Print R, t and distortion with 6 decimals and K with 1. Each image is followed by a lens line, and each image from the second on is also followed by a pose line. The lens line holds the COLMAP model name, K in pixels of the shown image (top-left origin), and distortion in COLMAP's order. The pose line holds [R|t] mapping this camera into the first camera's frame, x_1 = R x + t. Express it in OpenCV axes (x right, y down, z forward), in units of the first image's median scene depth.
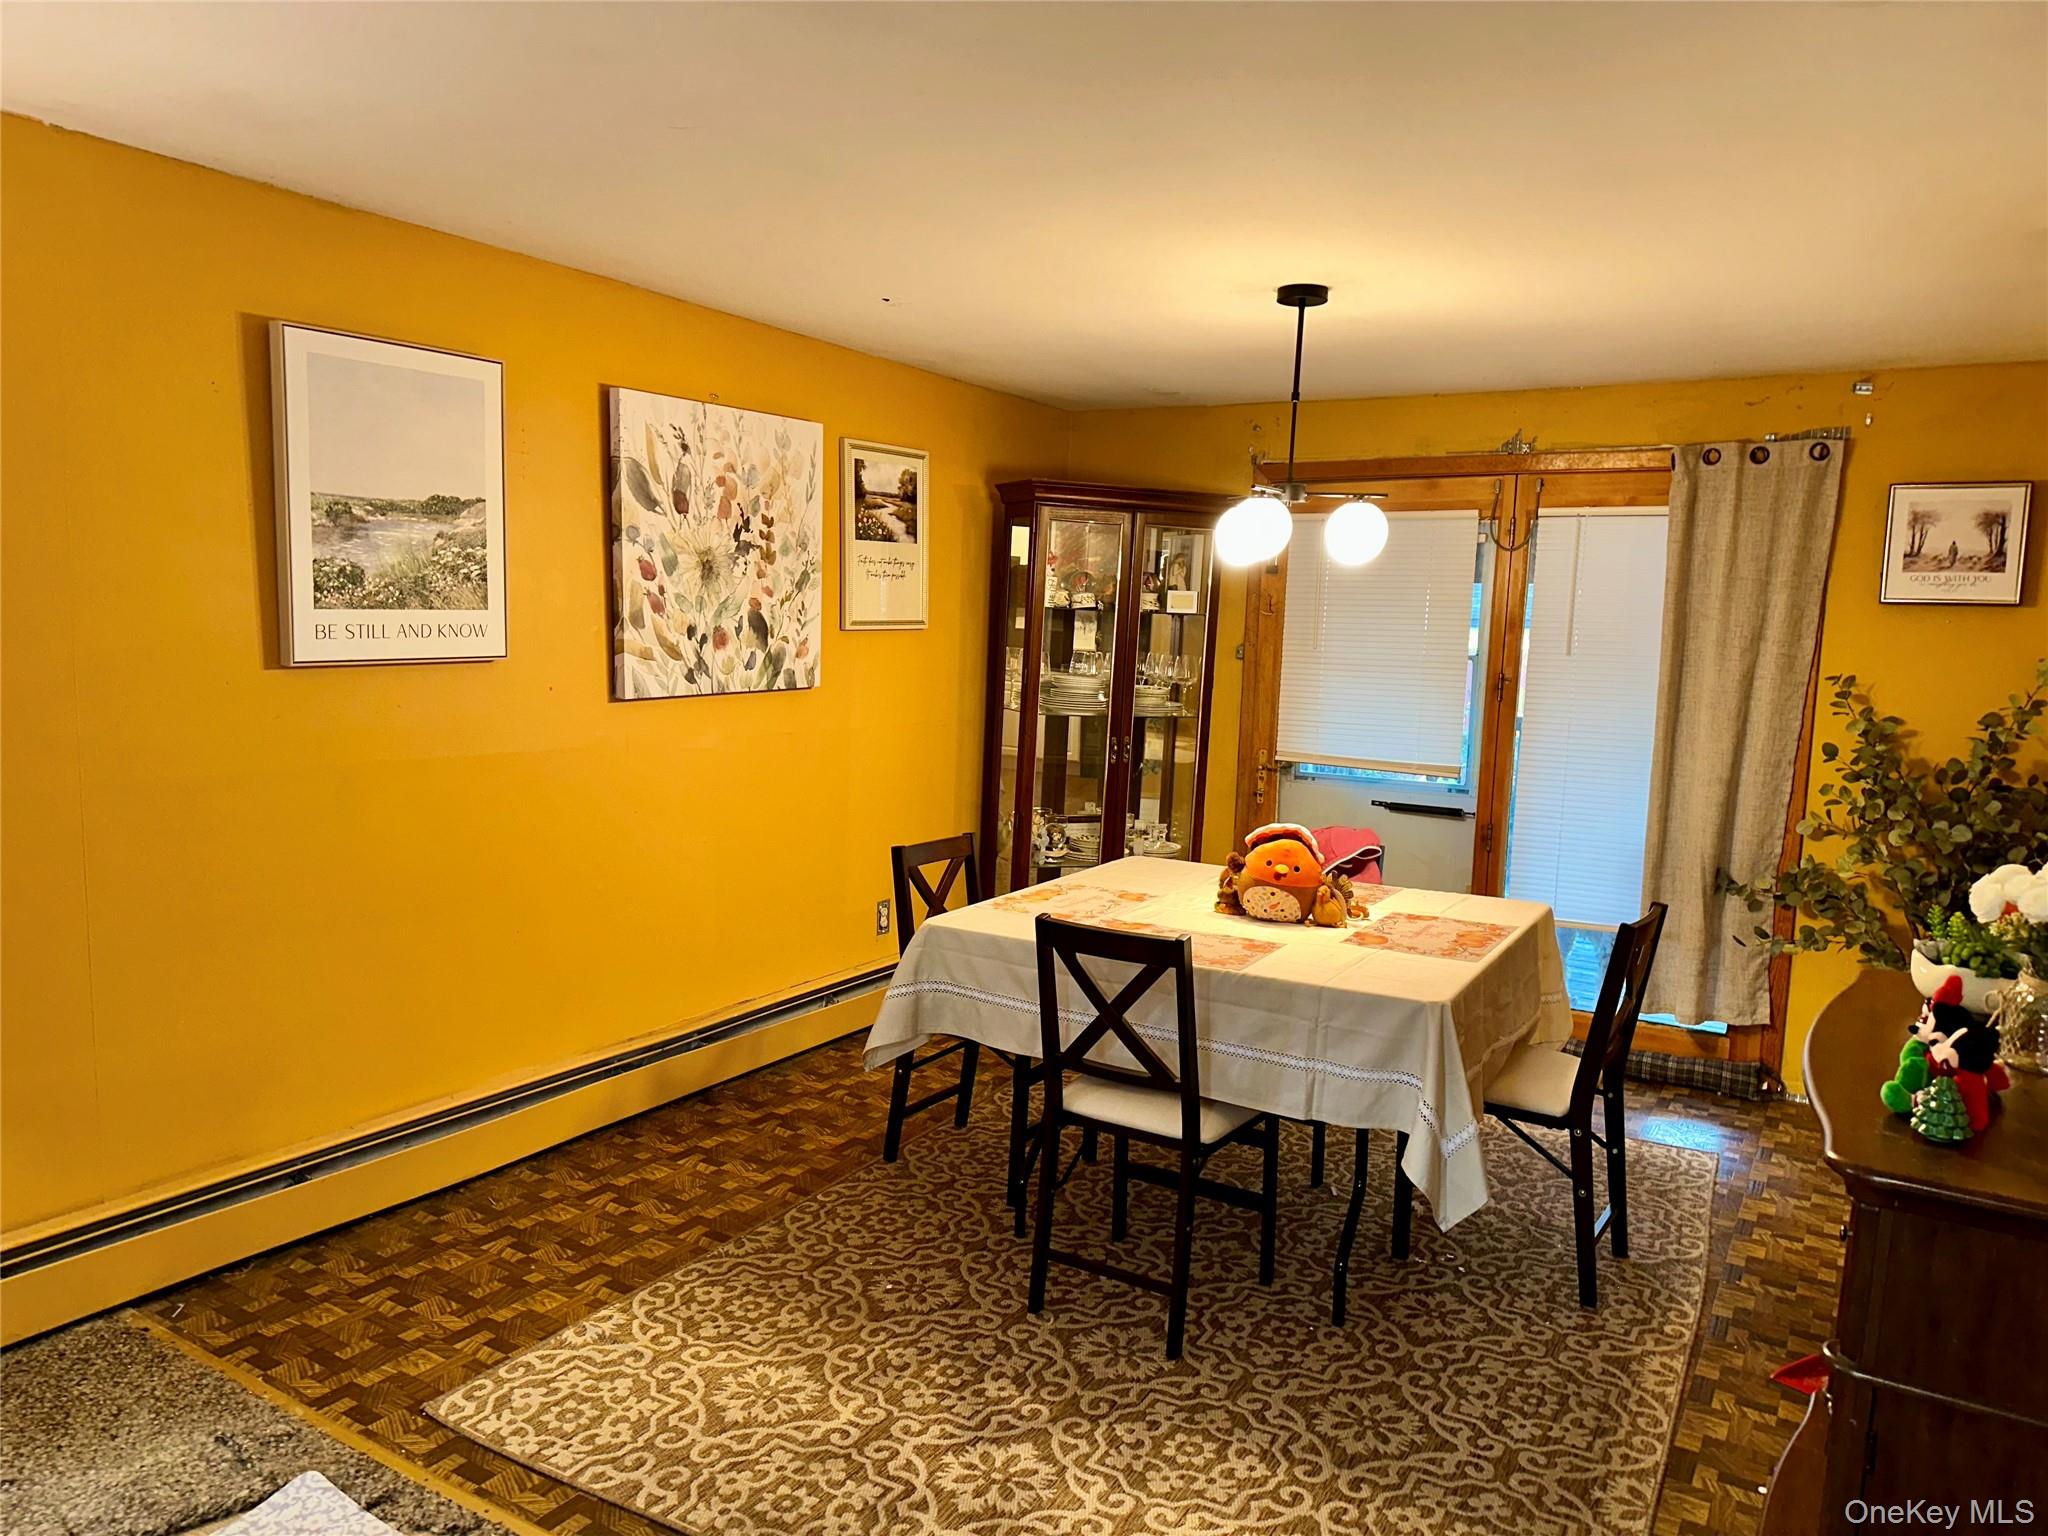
lens RADIAL K [[1429.9, 0, 1013.8], [0, 1429.9, 772.5], [0, 0, 1]] dist [0.064986, -0.086714]
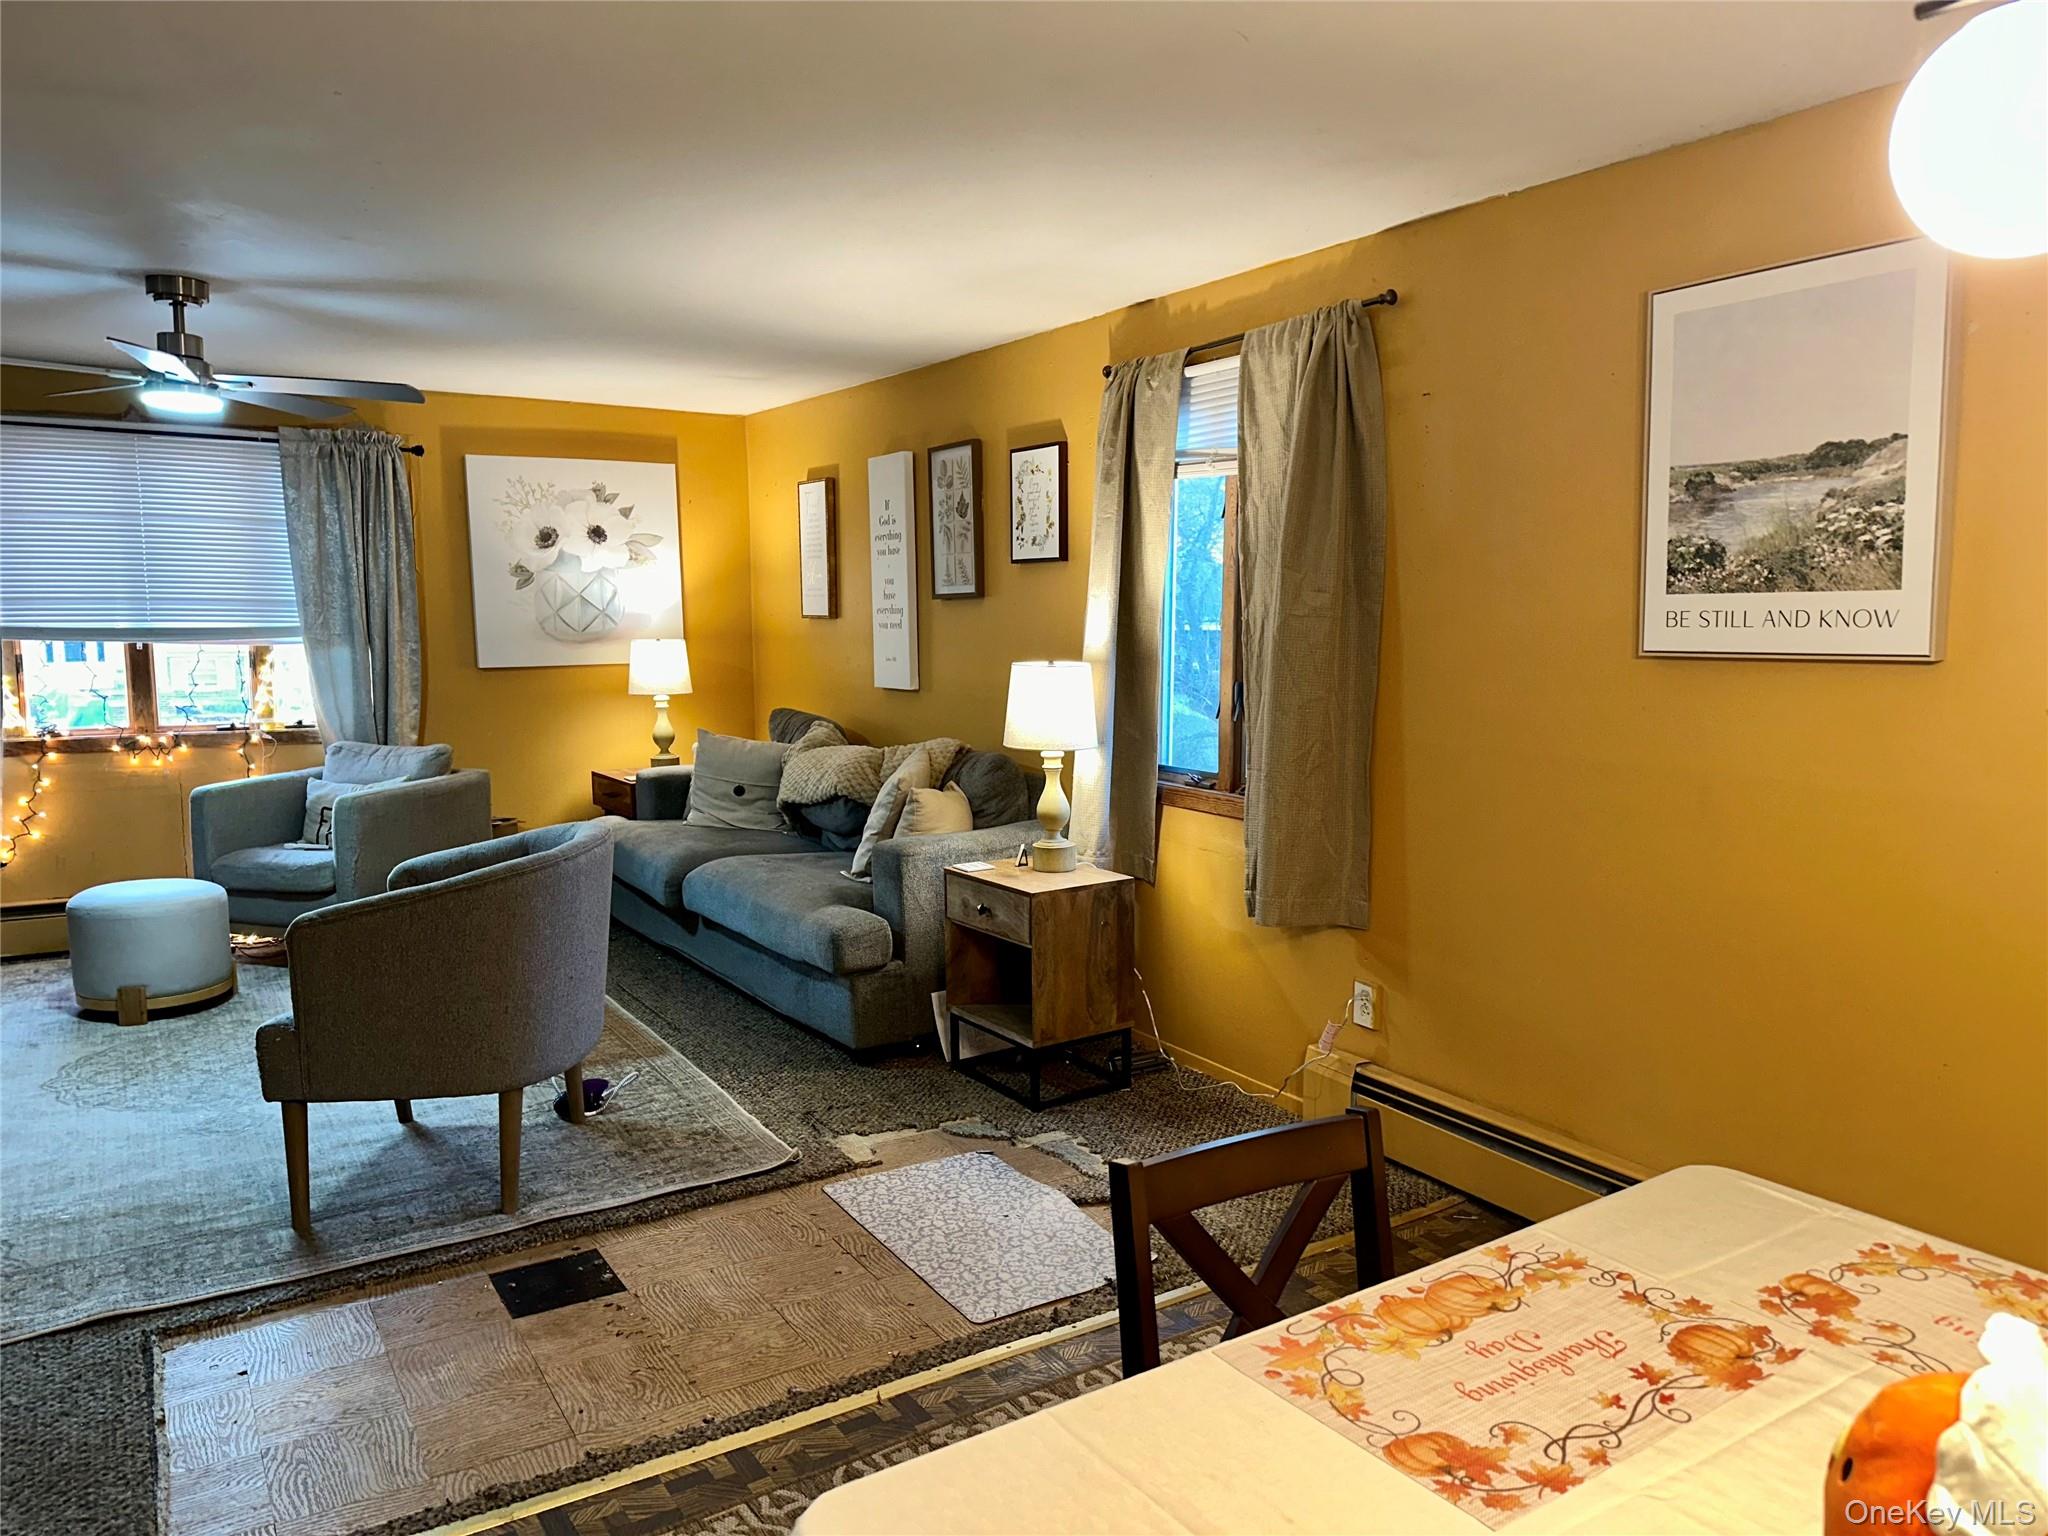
lens RADIAL K [[1429.9, 0, 1050.8], [0, 1429.9, 790.8], [0, 0, 1]] dist [0.064986, -0.086714]
pose [[-0.422626, 0.081295, -0.902651, 0.500204], [-0.120979, 0.981995, 0.145084, -0.073492], [0.898193, 0.170518, -0.405182, 1.000260]]
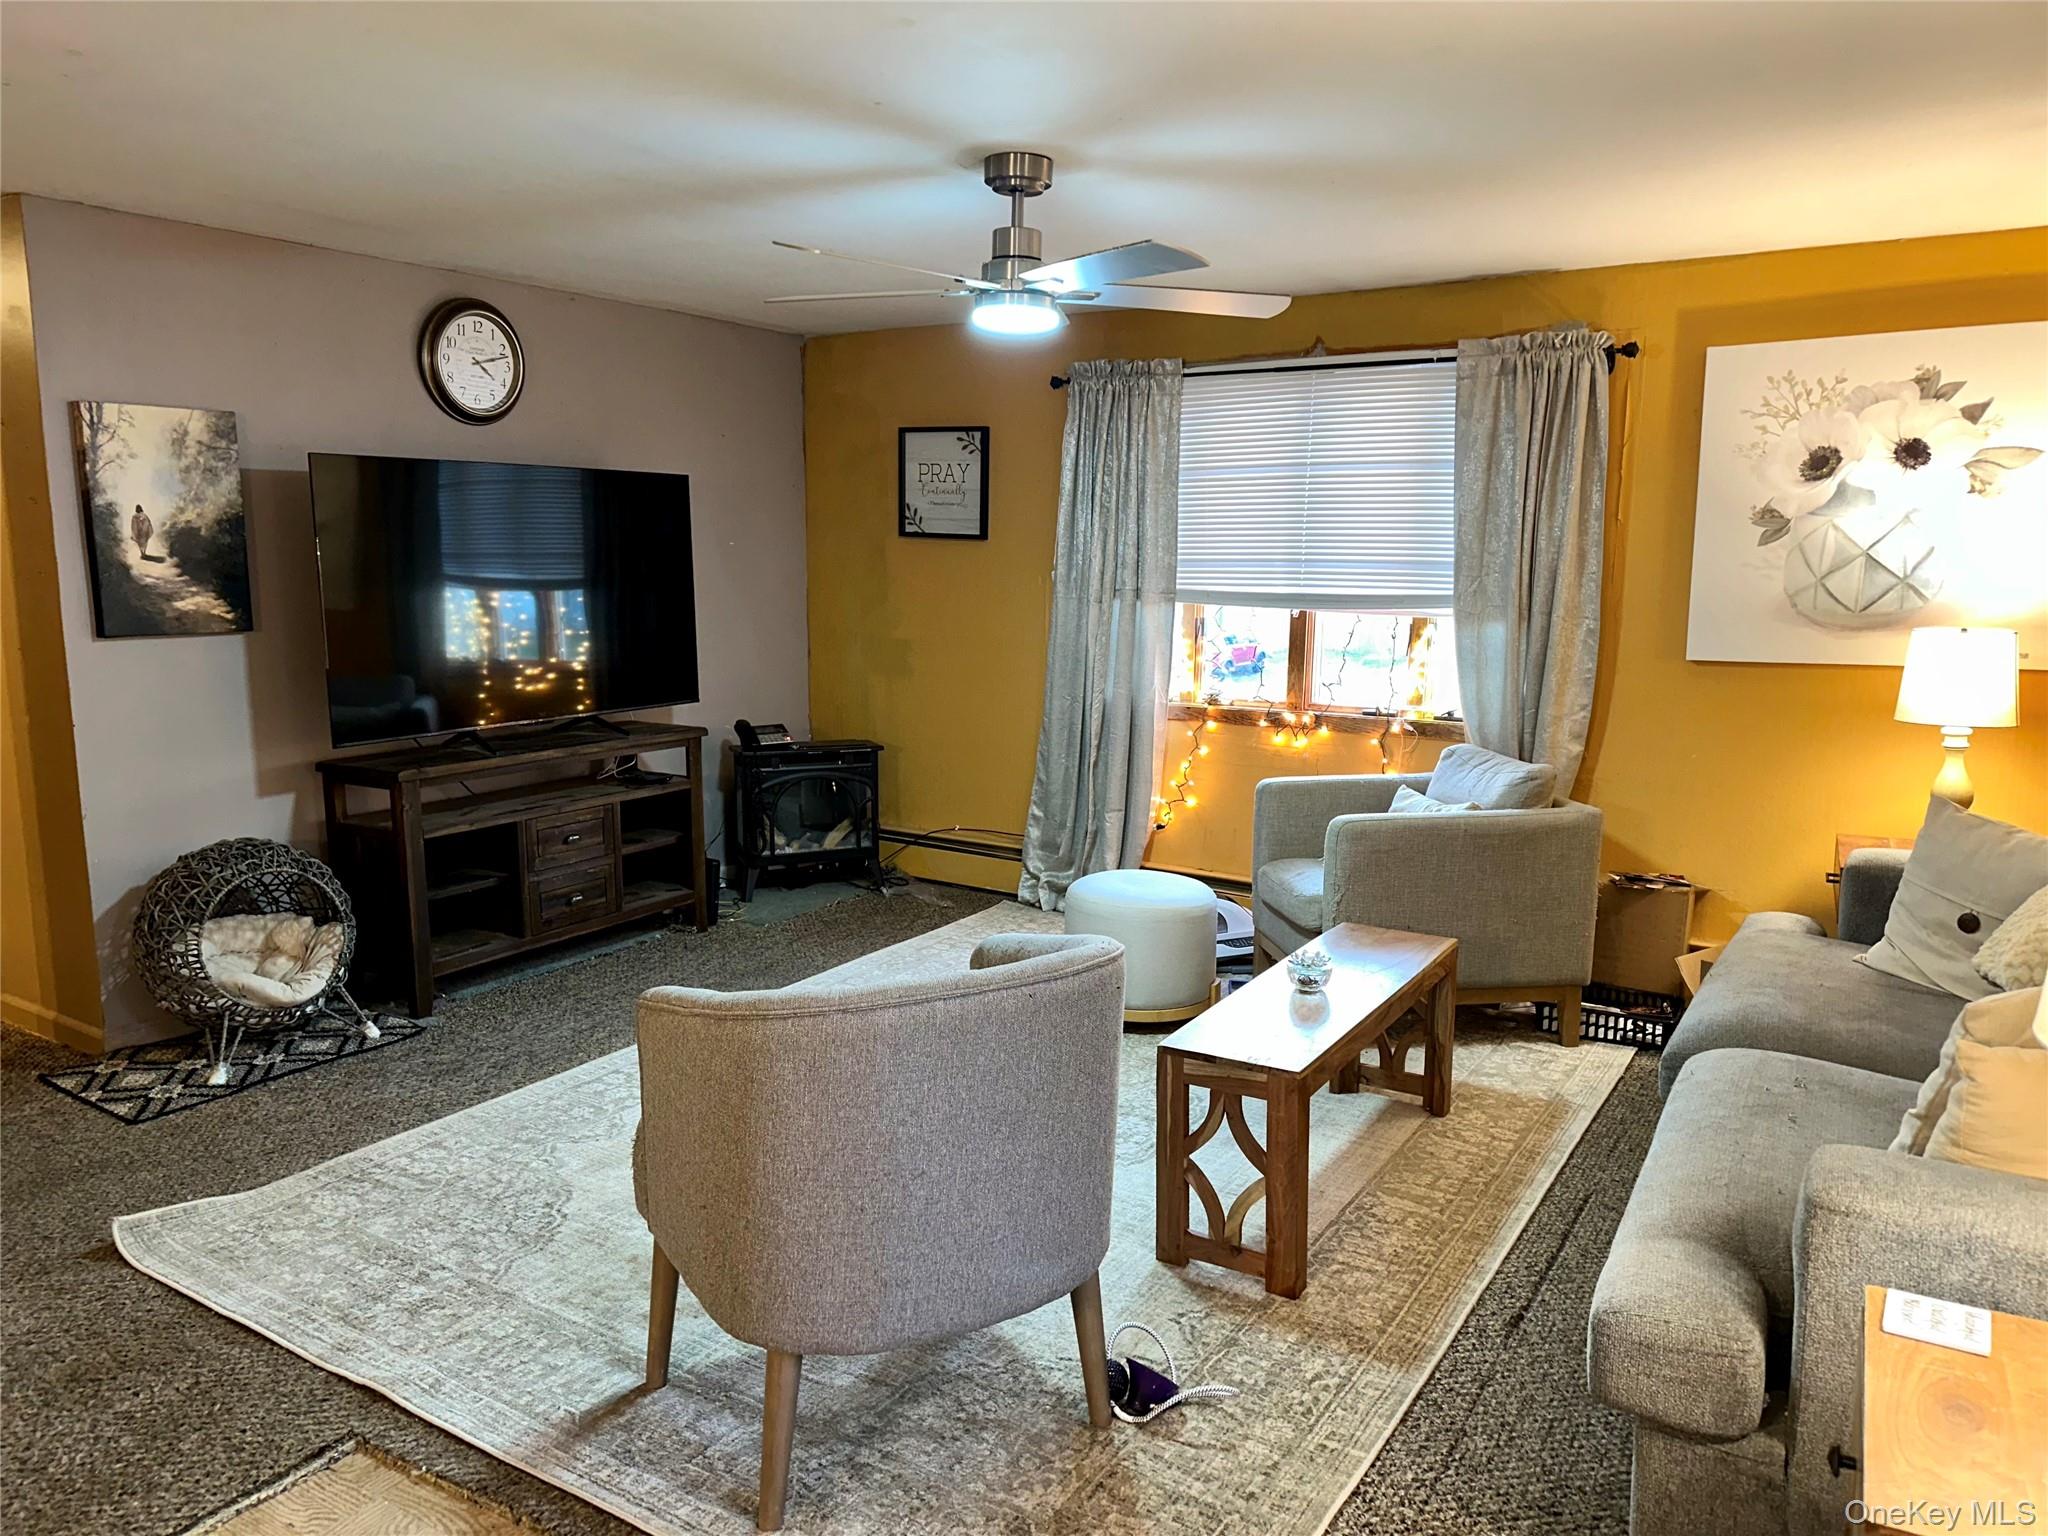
lens RADIAL K [[1429.9, 0, 1008.3], [0, 1429.9, 785.7], [0, 0, 1]] dist [0.064986, -0.086714]
pose [[-0.999033, -0.043486, 0.006433, -0.318614], [-0.040118, 0.961750, 0.270974, -0.086927], [-0.017970, 0.270454, -0.962565, 0.830417]]
